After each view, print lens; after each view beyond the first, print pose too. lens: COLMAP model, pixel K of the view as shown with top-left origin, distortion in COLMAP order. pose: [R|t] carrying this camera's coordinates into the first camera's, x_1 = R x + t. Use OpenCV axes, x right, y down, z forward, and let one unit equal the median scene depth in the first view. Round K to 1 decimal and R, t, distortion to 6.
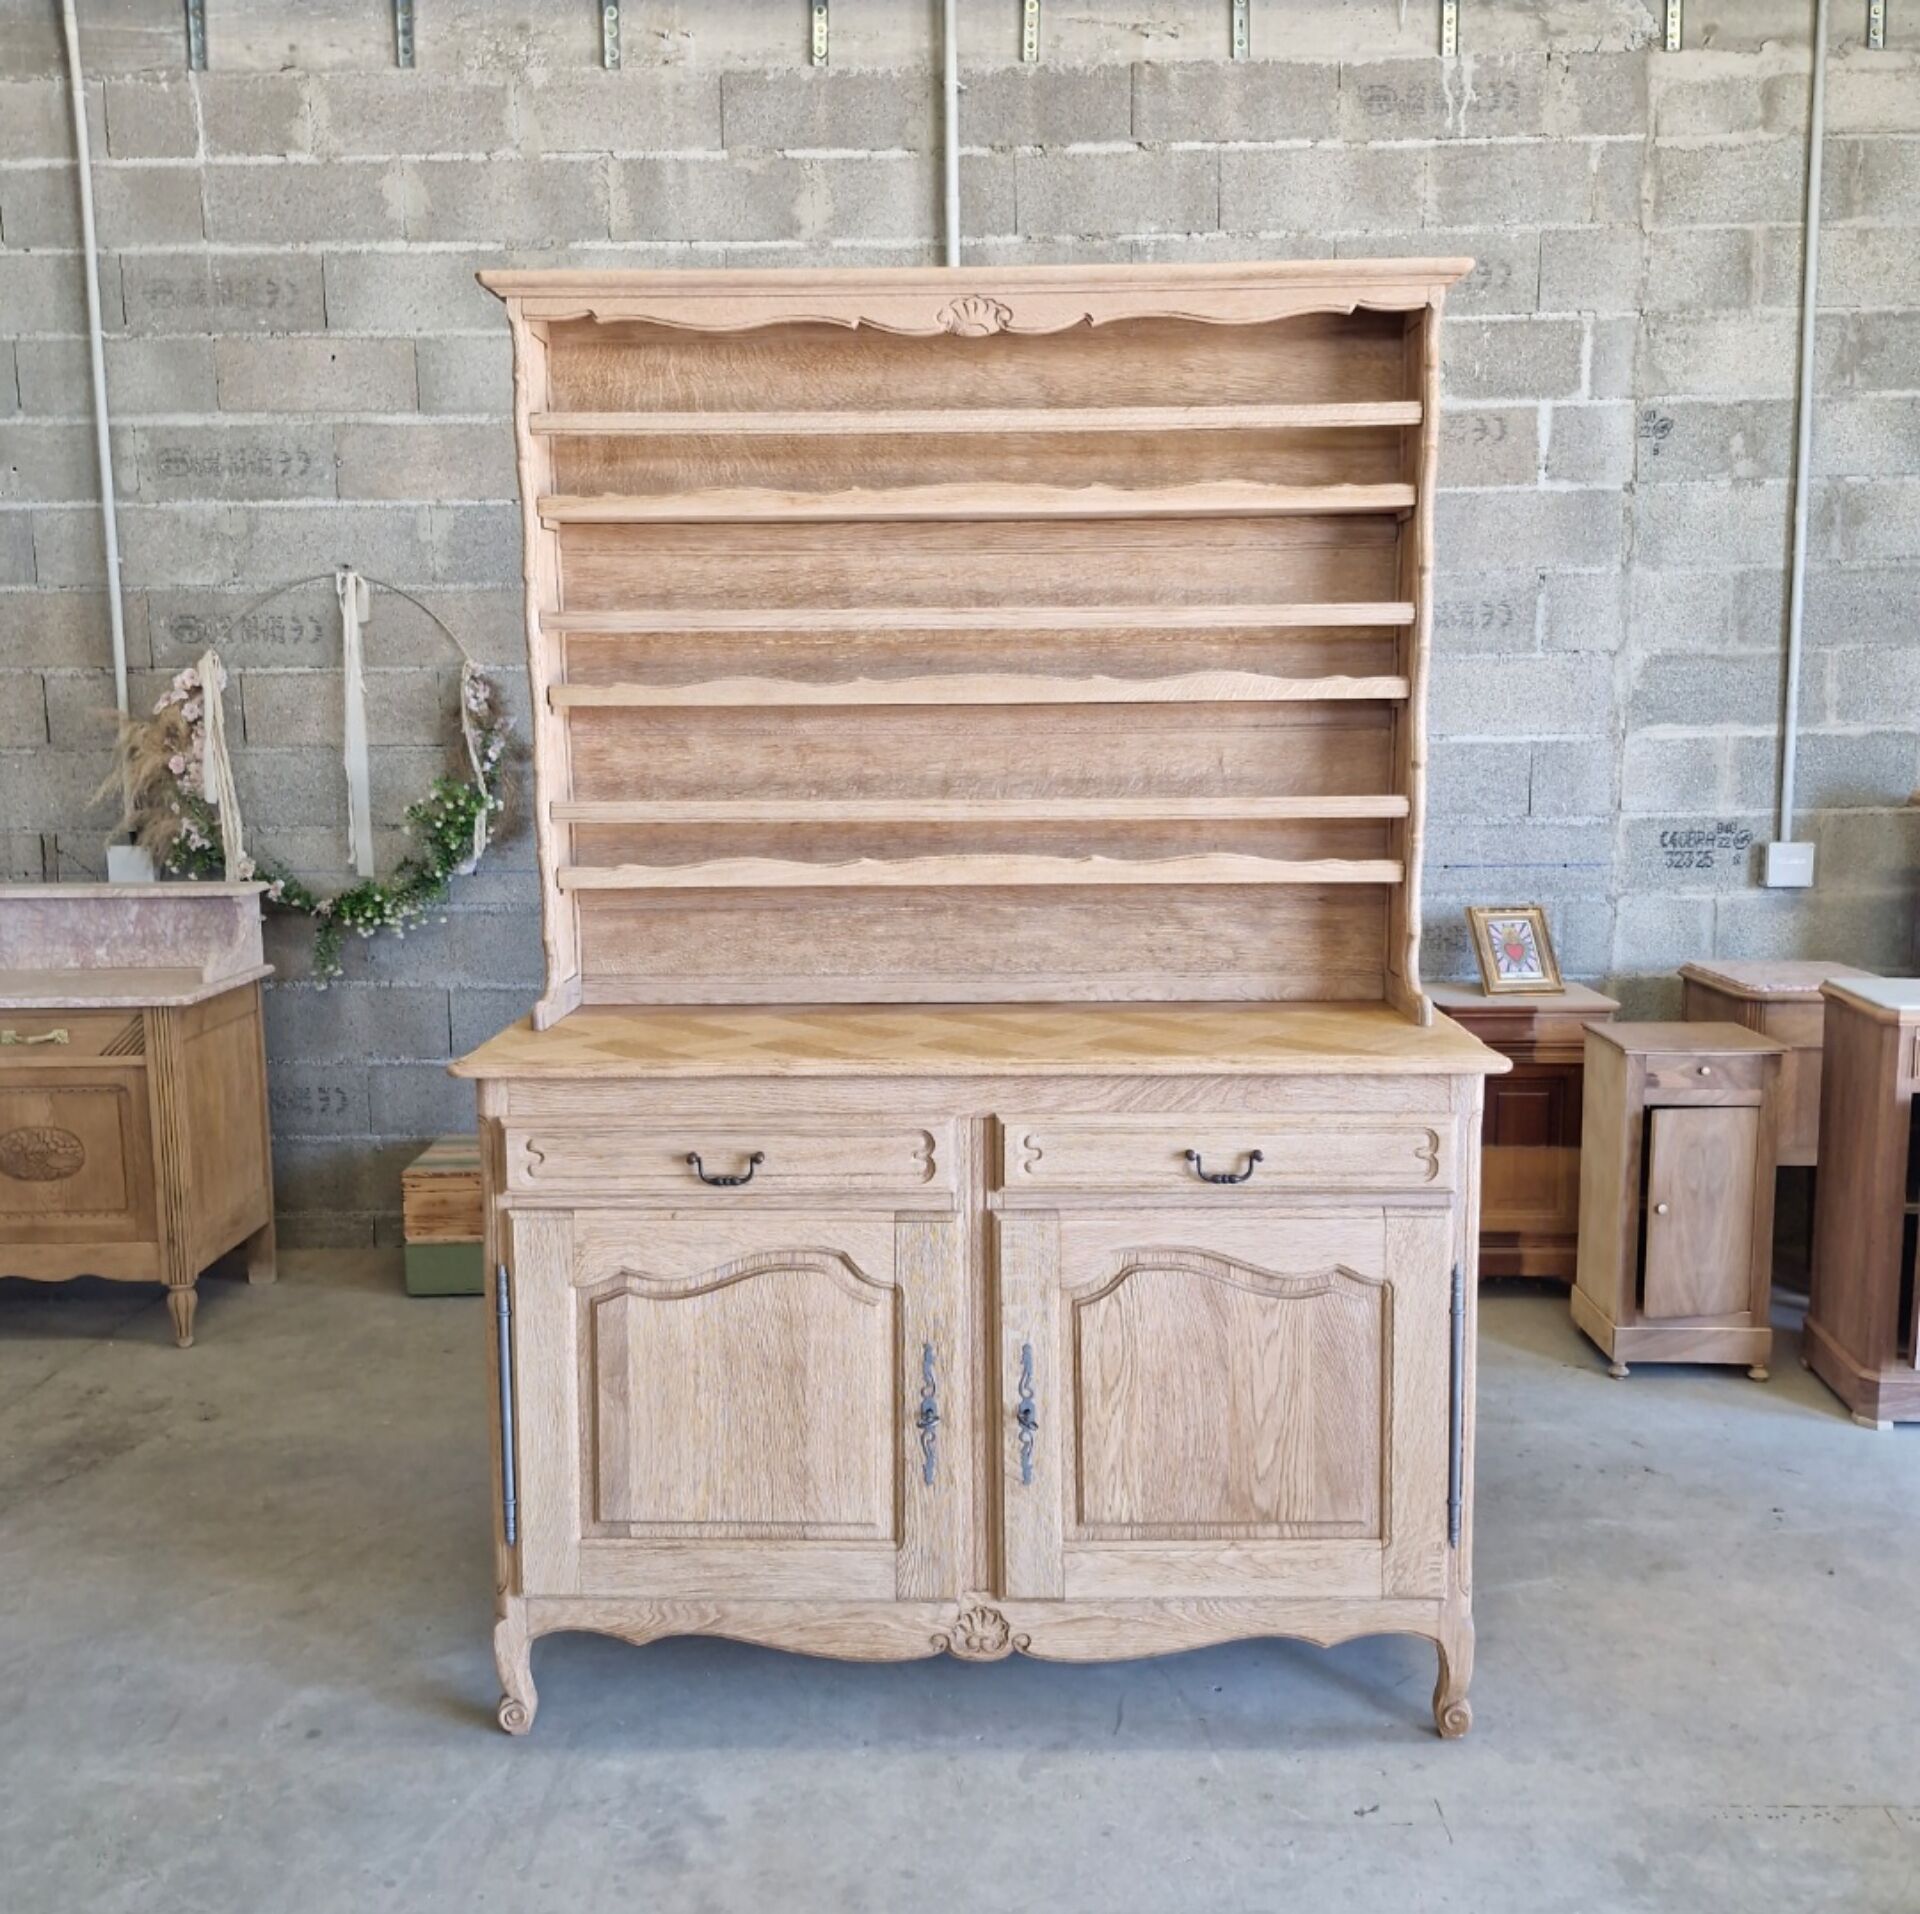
lens RADIAL K [[1776.1, 0, 967.2], [0, 1776.1, 945.2], [0, 0, 1]] dist [0.124506, -0.183409]
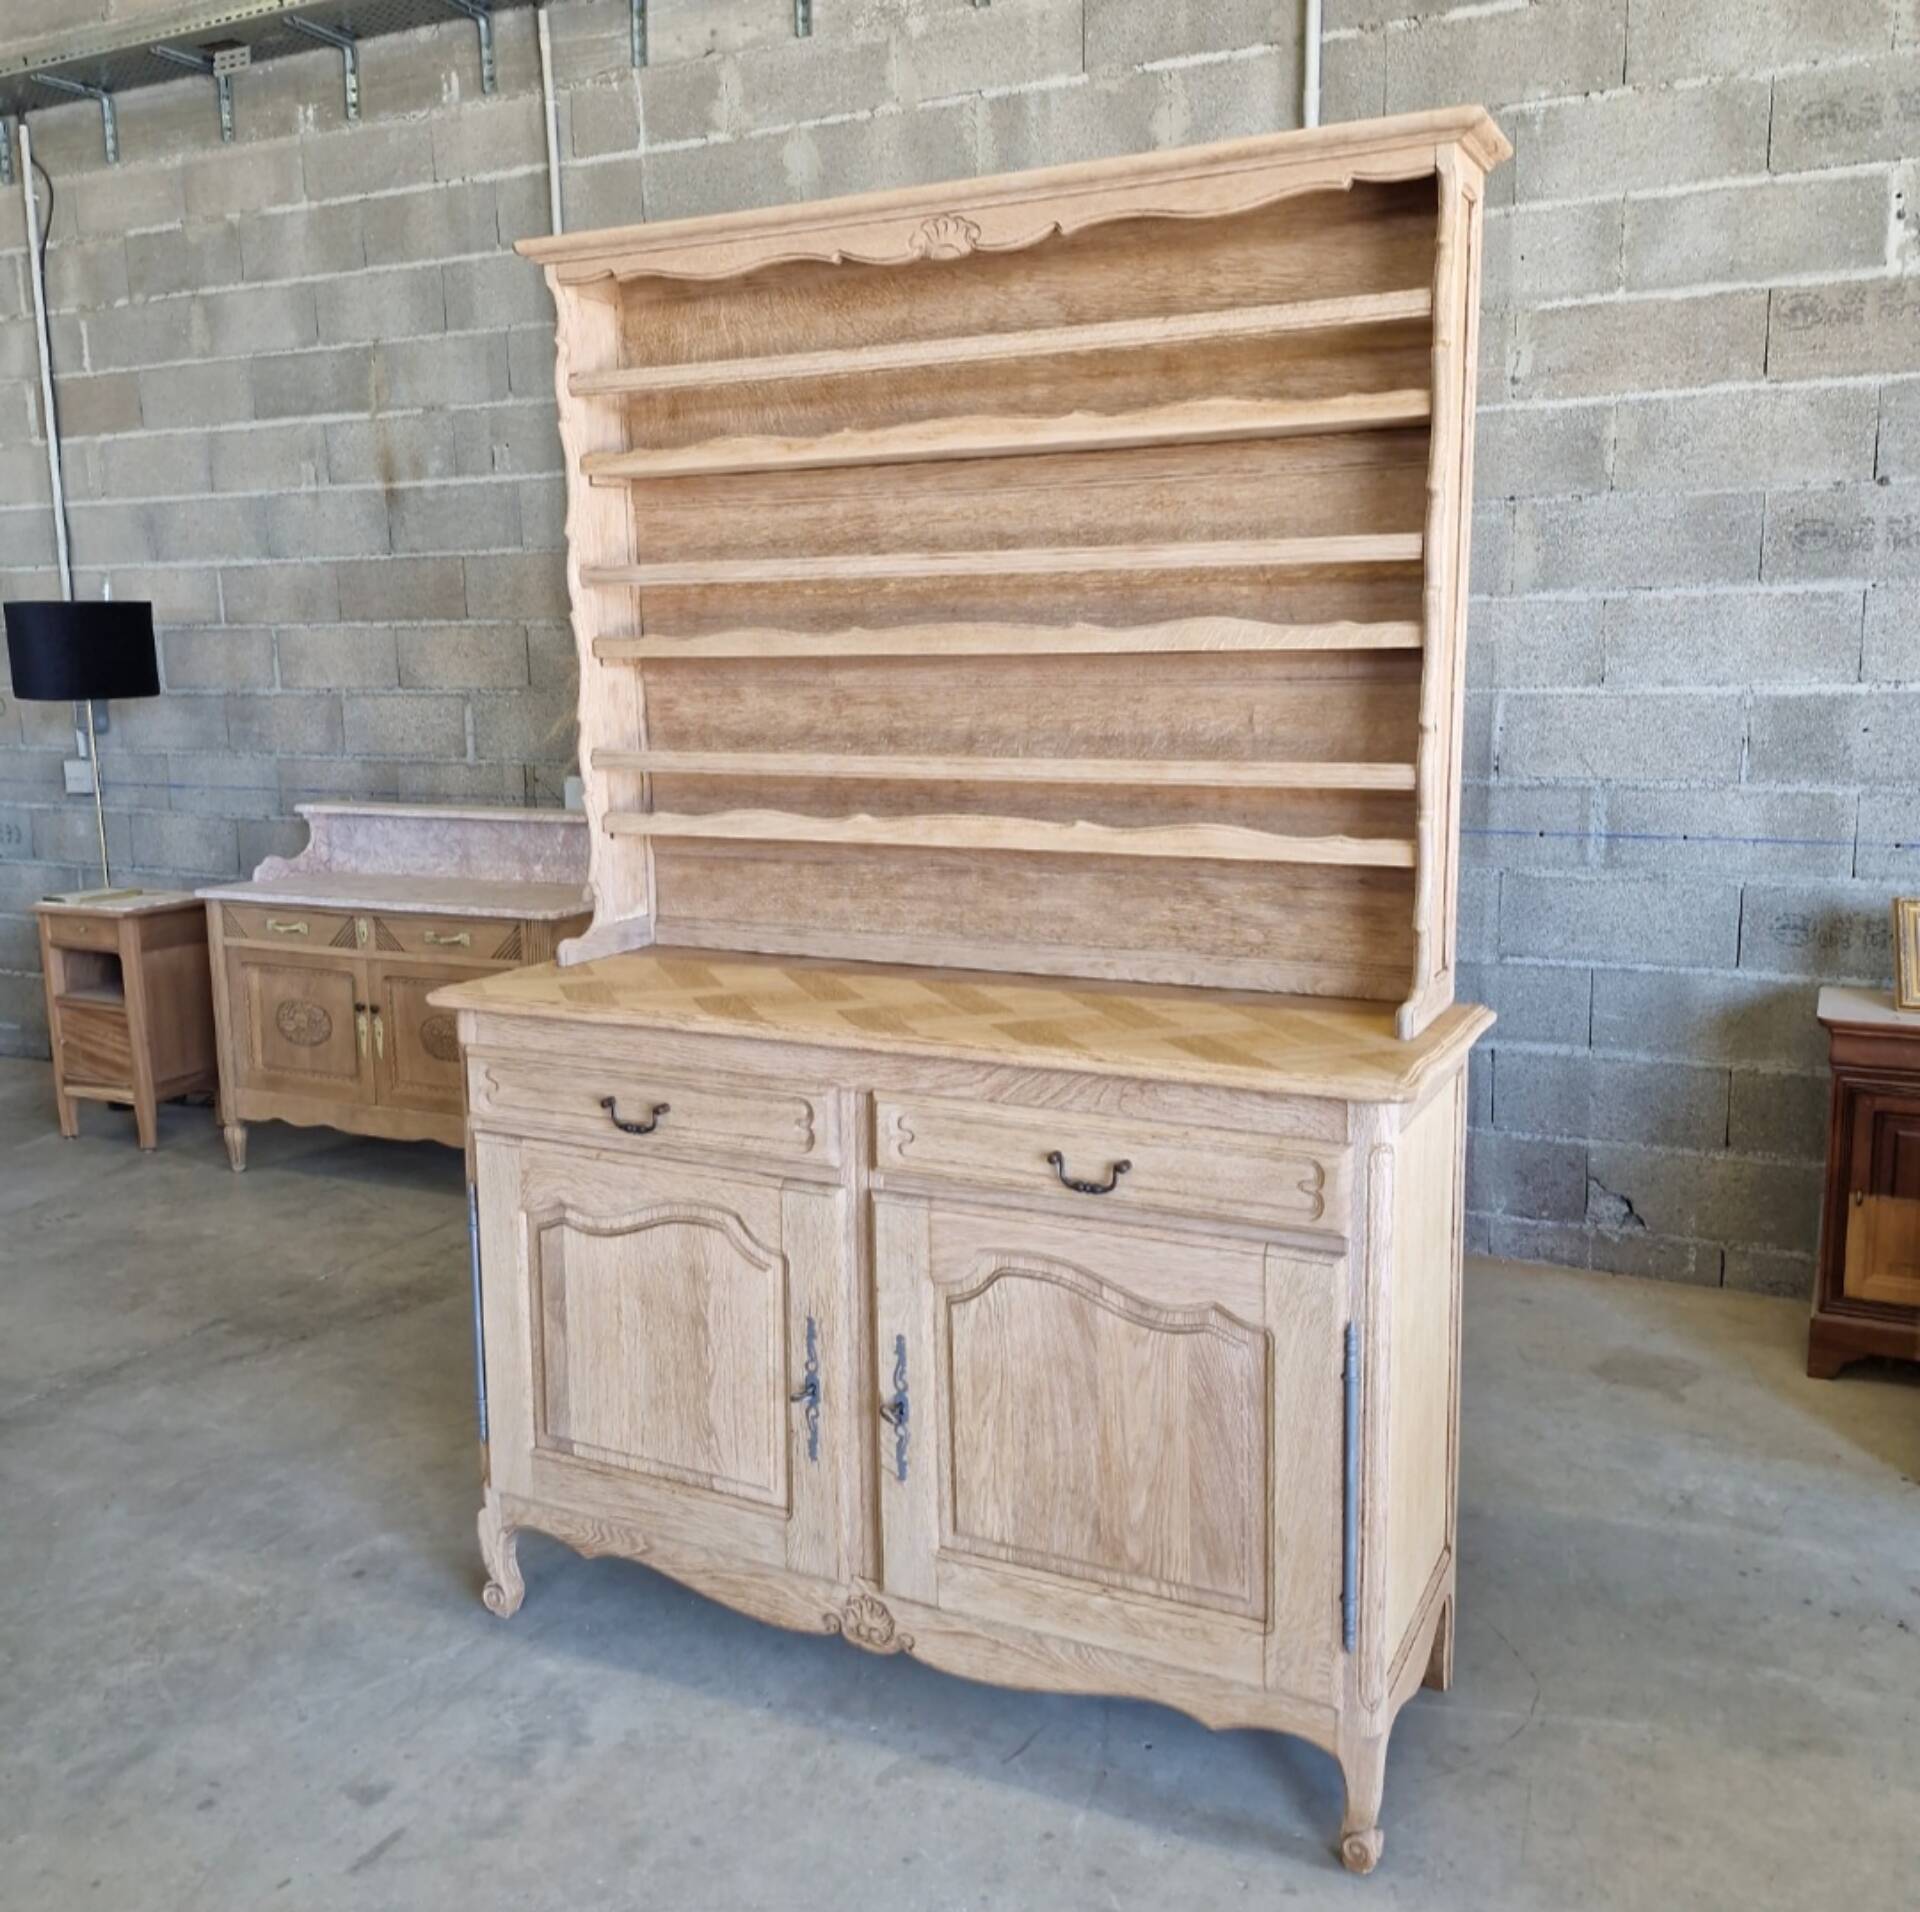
lens RADIAL K [[1769.1, 0, 953.2], [0, 1769.1, 937.3], [0, 0, 1]] dist [0.130972, -0.197358]
pose [[0.901401, 0.067192, -0.427739, 0.398125], [-0.053426, 0.997597, 0.044120, -0.027019], [0.429675, -0.016918, 0.902825, 0.143653]]
